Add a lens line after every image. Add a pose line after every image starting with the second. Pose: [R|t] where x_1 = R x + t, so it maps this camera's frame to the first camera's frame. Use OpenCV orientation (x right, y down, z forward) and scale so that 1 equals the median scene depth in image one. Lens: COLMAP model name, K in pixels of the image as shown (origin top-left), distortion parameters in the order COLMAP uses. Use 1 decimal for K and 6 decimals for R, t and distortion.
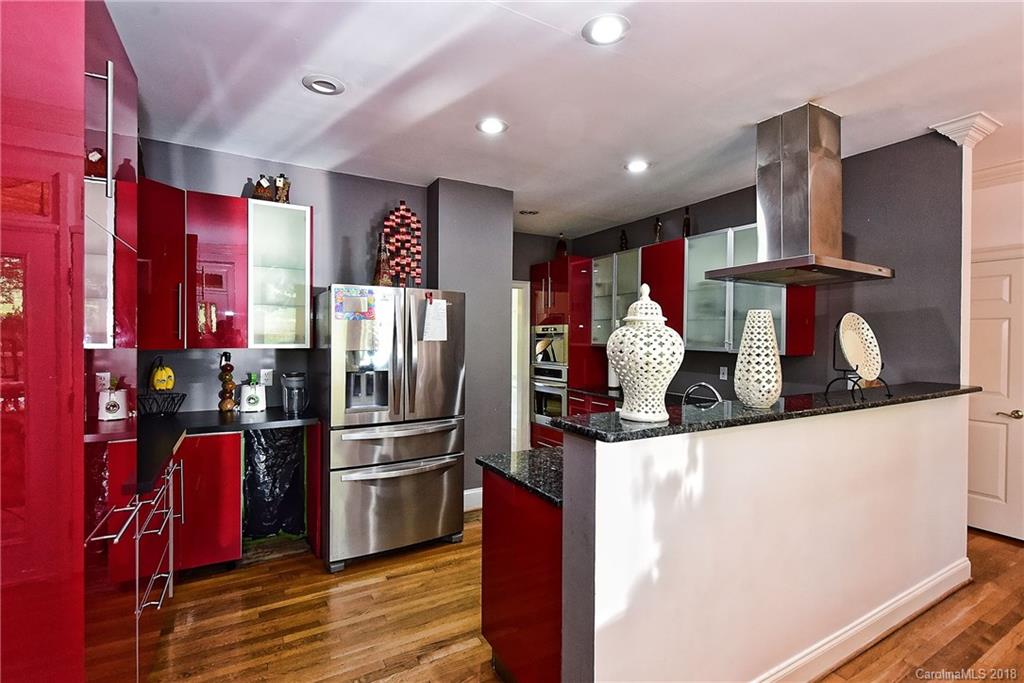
lens RADIAL K [[472.3, 0, 512.0], [0, 472.3, 341.5], [0, 0, 1]] dist [-0.000165, 0.000190]
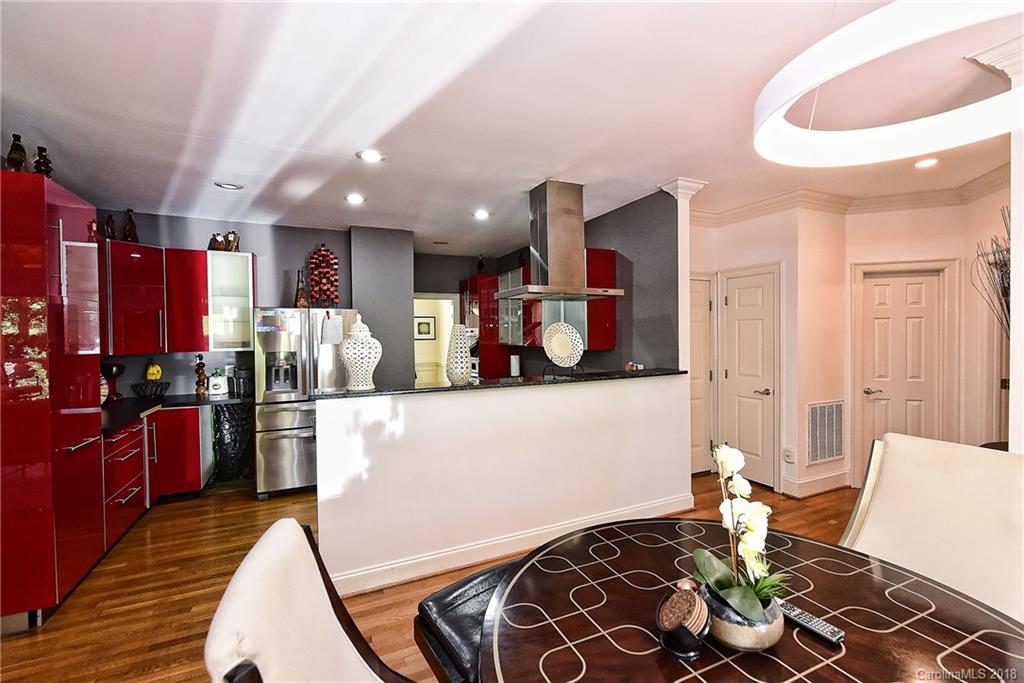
lens RADIAL K [[441.9, 0, 512.9], [0, 441.9, 340.1], [0, 0, 1]] dist [0.000378, -0.000087]
pose [[0.996969, -0.018226, -0.075632, 0.469505], [0.018630, 0.999816, 0.004635, -0.009736], [0.075534, -0.006030, 0.997125, -0.294961]]
